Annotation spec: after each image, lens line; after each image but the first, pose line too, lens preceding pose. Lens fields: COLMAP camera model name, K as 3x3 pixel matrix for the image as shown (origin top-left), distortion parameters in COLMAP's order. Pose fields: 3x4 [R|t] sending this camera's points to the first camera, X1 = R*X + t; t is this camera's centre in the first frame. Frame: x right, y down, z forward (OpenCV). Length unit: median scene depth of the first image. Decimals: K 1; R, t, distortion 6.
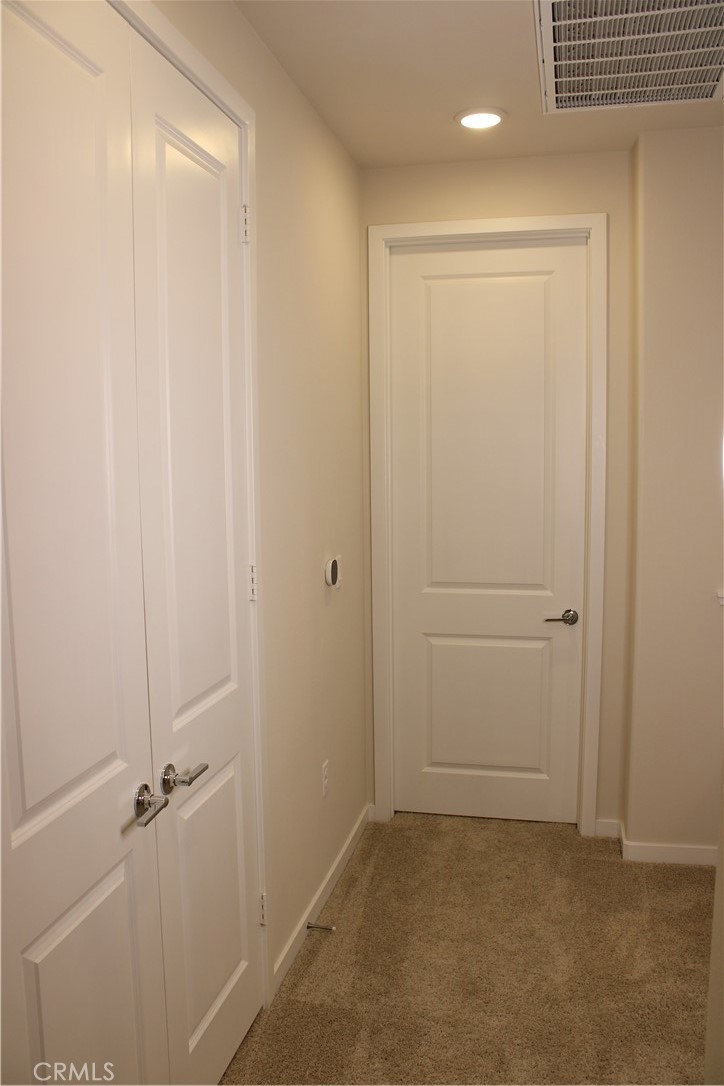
lens RADIAL K [[920.5, 0, 363.8], [0, 920.5, 548.9], [0, 0, 1]] dist [-0.103794, 0.060759]
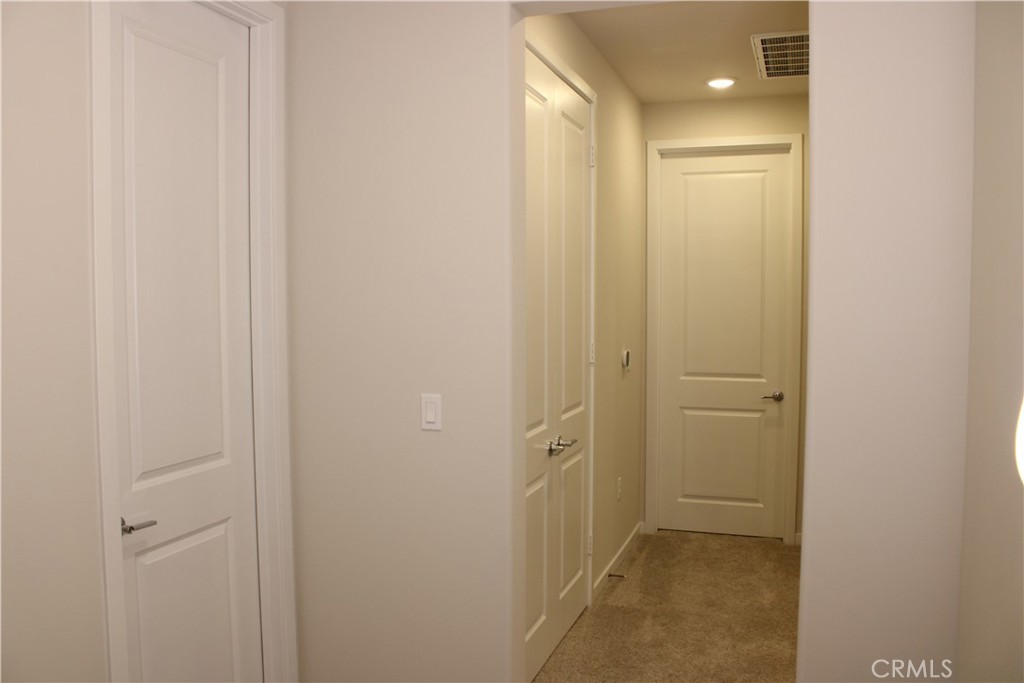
lens RADIAL K [[868.0, 0, 516.0], [0, 868.0, 340.7], [0, 0, 1]] dist [-0.103794, 0.060759]
pose [[0.994878, 0.015652, -0.099864, -0.074698], [-0.021189, 0.998282, -0.054629, 0.080814], [0.098837, 0.056465, 0.993500, -0.528121]]
